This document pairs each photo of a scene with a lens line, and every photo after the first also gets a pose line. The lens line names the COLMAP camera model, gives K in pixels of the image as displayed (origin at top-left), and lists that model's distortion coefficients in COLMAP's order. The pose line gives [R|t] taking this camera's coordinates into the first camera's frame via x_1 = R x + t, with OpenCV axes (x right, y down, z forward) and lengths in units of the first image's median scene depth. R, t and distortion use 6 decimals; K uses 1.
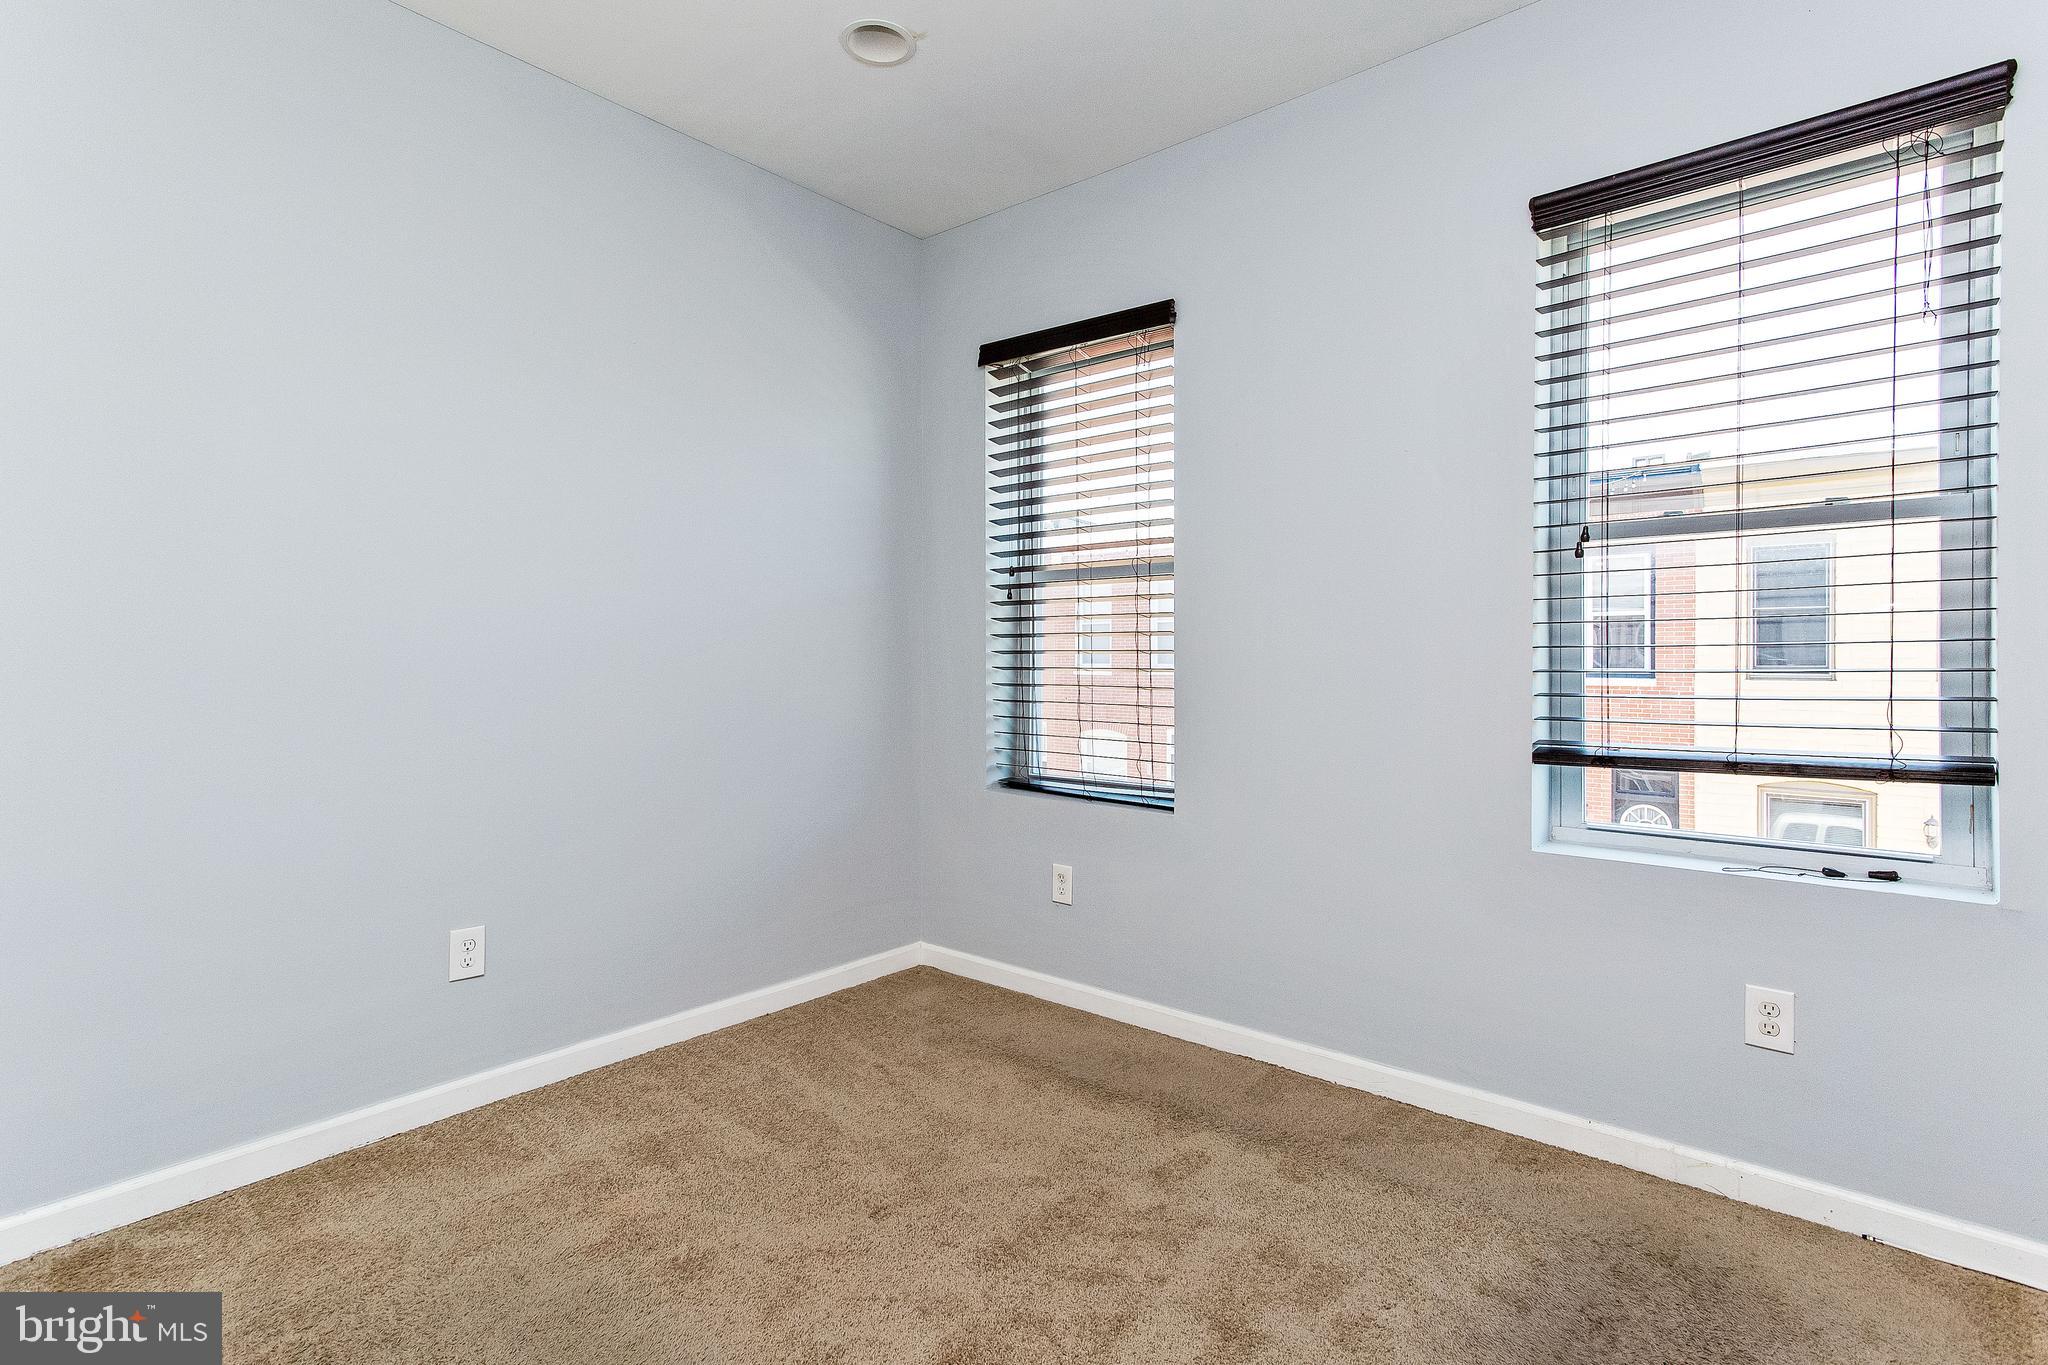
lens RADIAL K [[989.4, 0, 1019.0], [0, 989.4, 688.0], [0, 0, 1]] dist [0.014019, -0.000095]
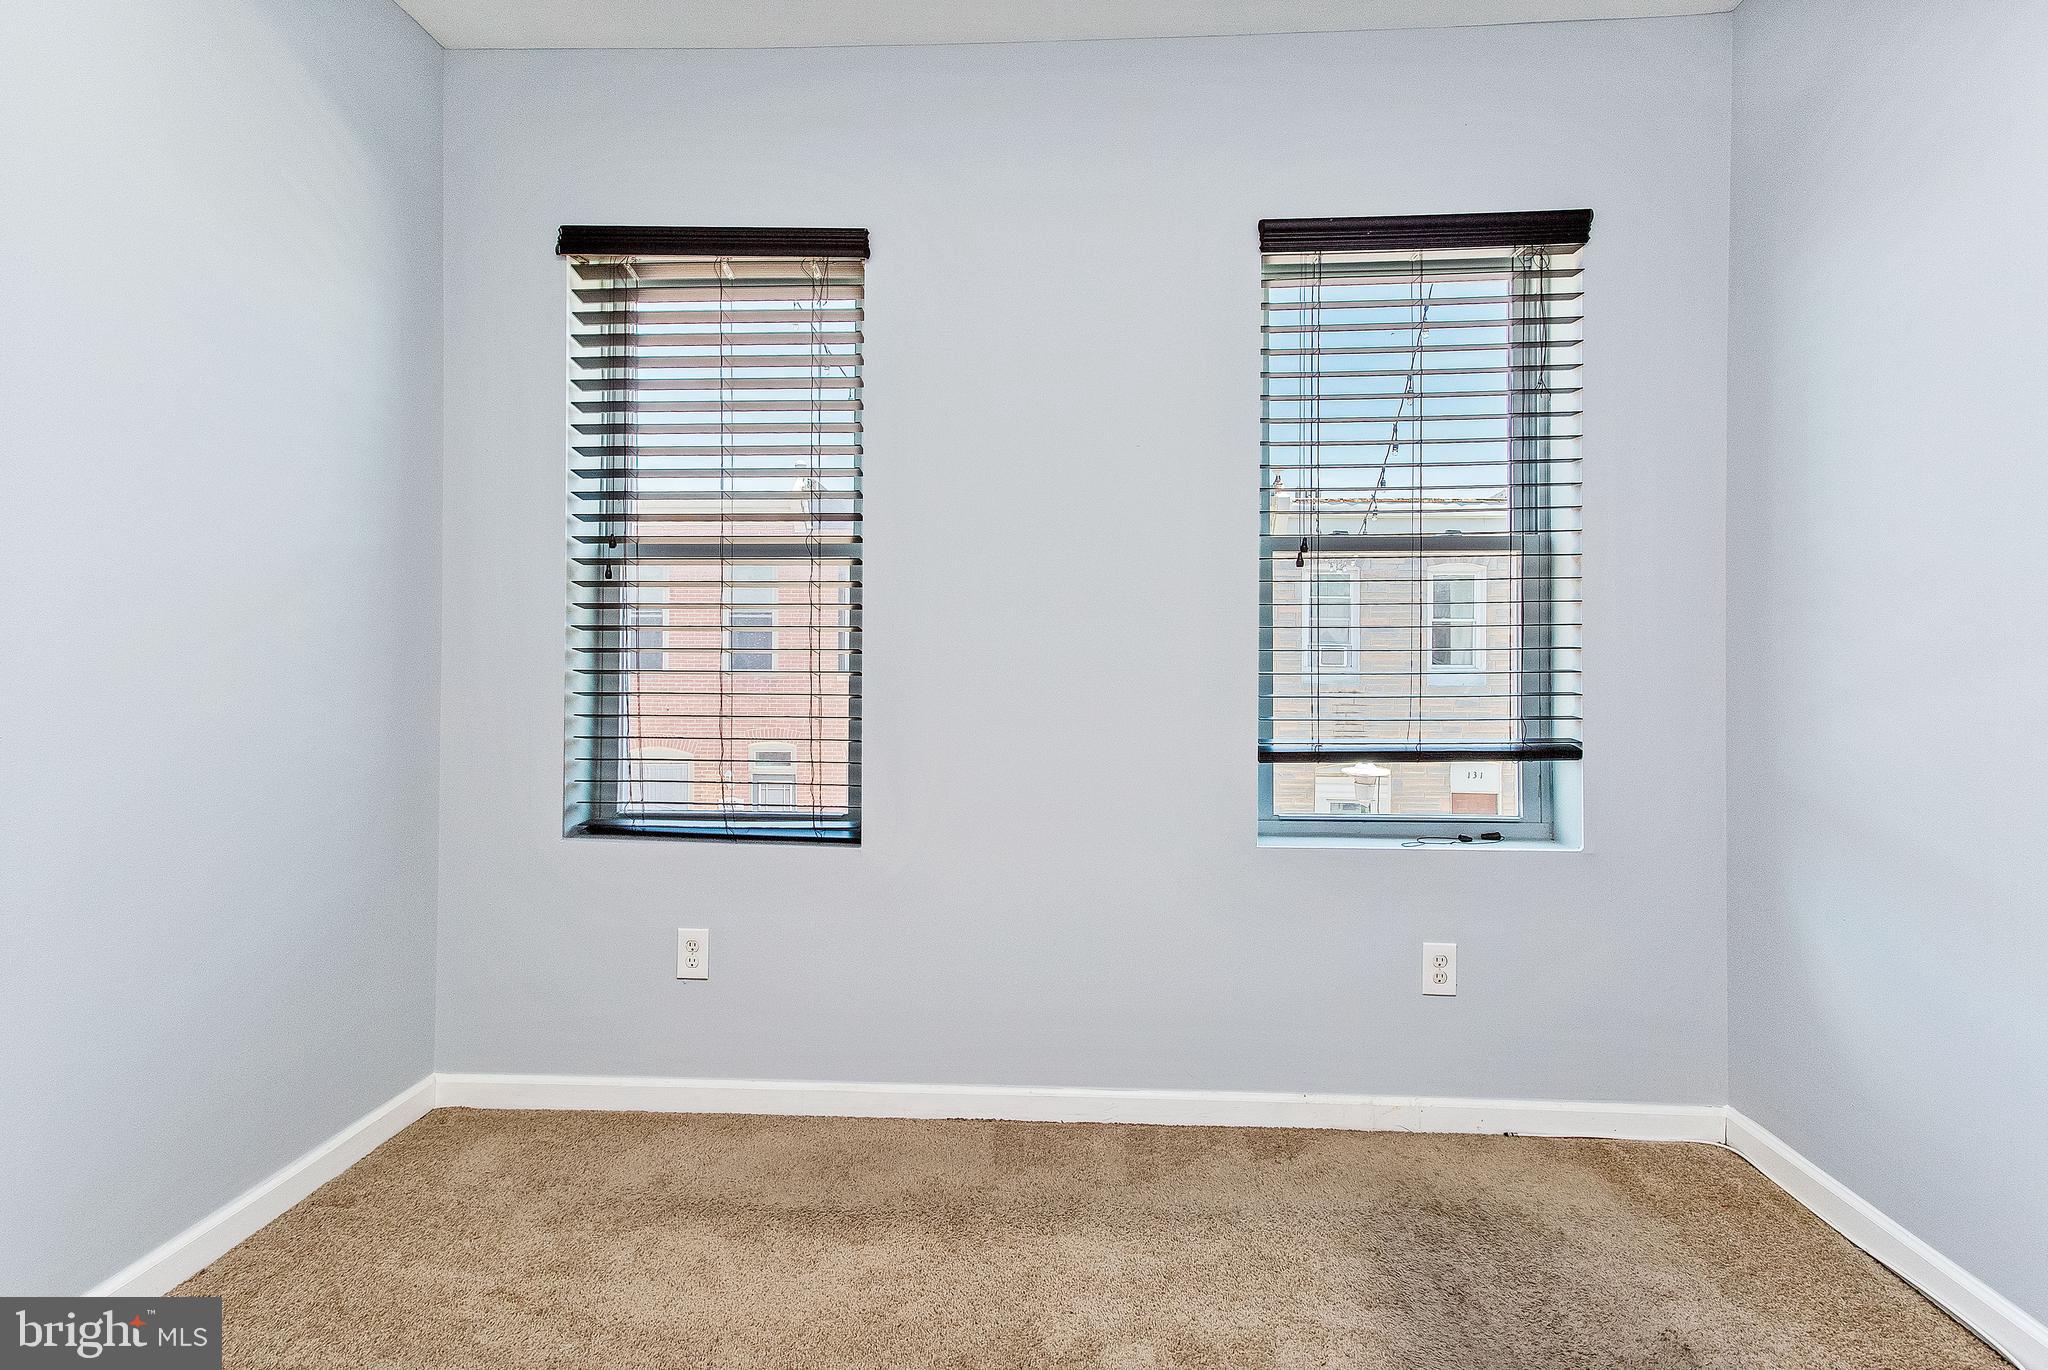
lens RADIAL K [[1004.0, 0, 990.6], [0, 1004.0, 670.9], [0, 0, 1]] dist [0.013834, 0.000382]
pose [[0.794094, -0.004214, 0.607781, -0.272394], [0.014605, 0.999820, -0.012151, -0.008651], [-0.607620, 0.018525, 0.794012, 0.264608]]
